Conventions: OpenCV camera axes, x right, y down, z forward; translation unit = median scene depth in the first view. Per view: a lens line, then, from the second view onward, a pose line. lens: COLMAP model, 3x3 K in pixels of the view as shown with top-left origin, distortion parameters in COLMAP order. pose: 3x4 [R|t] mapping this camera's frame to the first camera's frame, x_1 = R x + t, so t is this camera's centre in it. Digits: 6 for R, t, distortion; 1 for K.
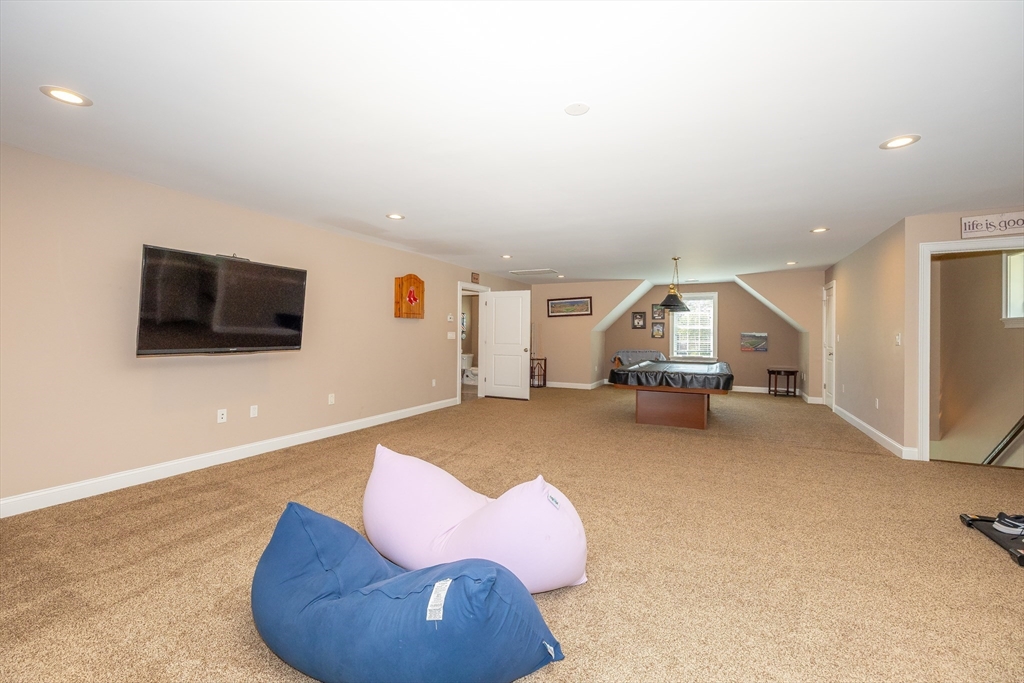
lens RADIAL K [[438.1, 0, 505.0], [0, 438.1, 339.7], [0, 0, 1]] dist [-0.002525, 0.001119]
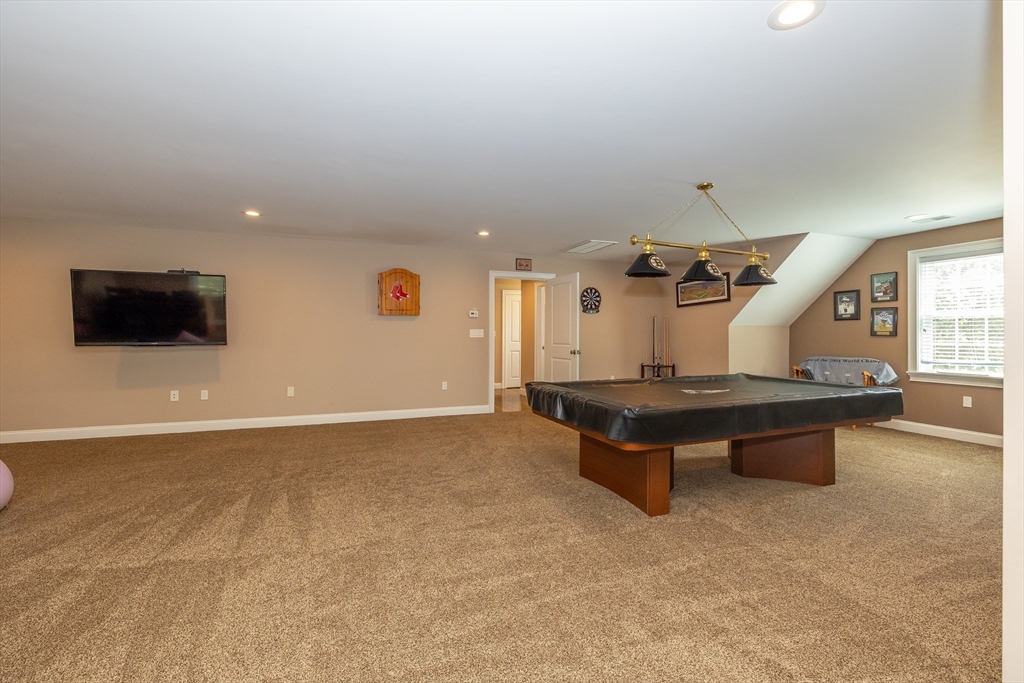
lens RADIAL K [[438.1, 0, 511.2], [0, 438.1, 341.8], [0, 0, 1]] dist [-0.002525, 0.001119]
pose [[0.733552, 0.005140, -0.679614, 0.399699], [-0.004251, 0.999987, 0.002974, 0.003484], [0.679620, 0.000707, 0.733564, 0.308860]]
